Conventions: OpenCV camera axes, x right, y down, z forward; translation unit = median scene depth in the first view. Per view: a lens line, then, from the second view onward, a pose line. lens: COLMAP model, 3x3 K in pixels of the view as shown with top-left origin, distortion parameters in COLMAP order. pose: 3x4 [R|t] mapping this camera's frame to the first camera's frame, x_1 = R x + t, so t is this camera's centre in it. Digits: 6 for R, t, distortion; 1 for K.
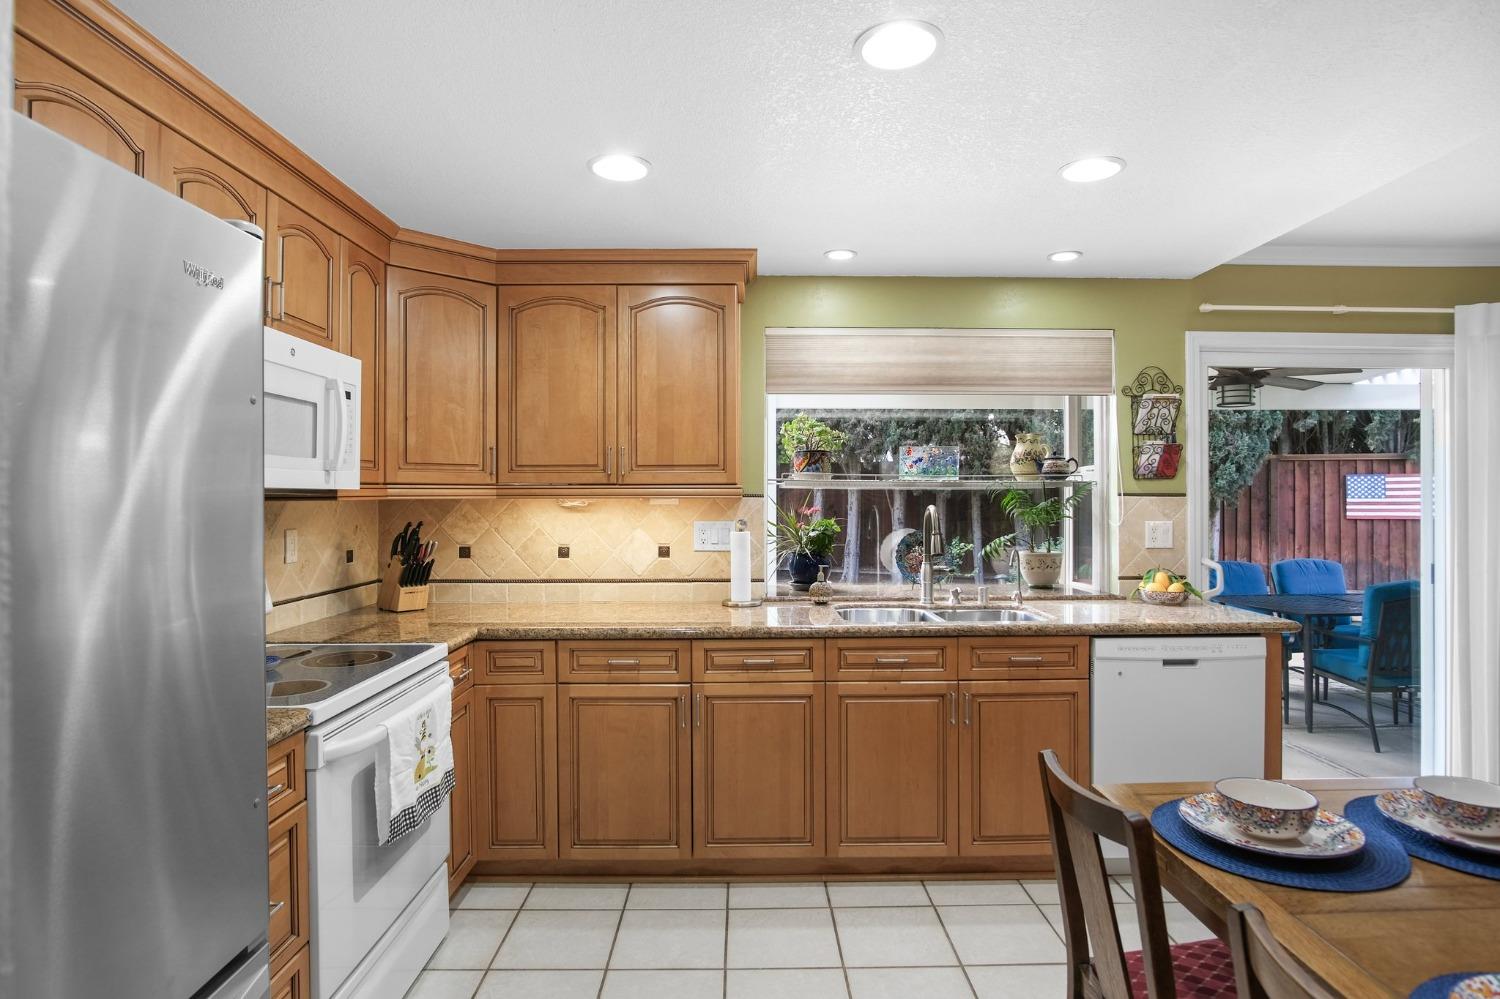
lens RADIAL K [[827.7, 0, 751.5], [0, 827.7, 501.3], [0, 0, 1]] dist [-0.008767, 0.001230]
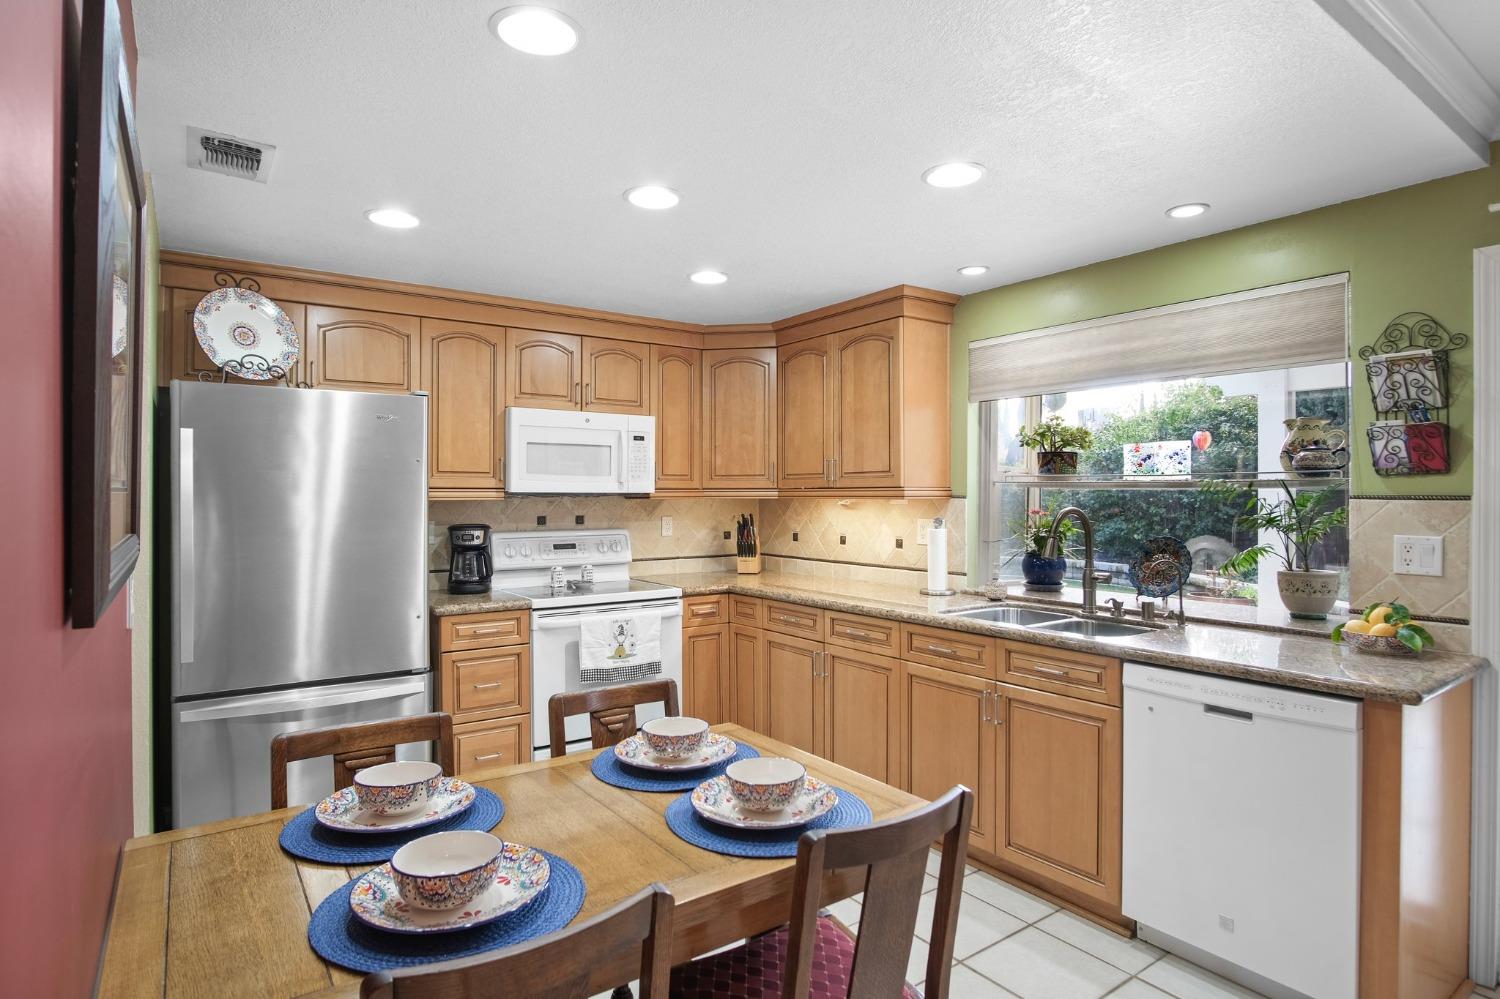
lens RADIAL K [[827.7, 0, 746.9], [0, 827.7, 498.7], [0, 0, 1]] dist [-0.008767, 0.001230]
pose [[0.554139, 0.004526, -0.832412, 0.765260], [-0.007077, 0.999975, 0.000726, -0.003305], [0.832394, 0.005489, 0.554157, 0.156563]]
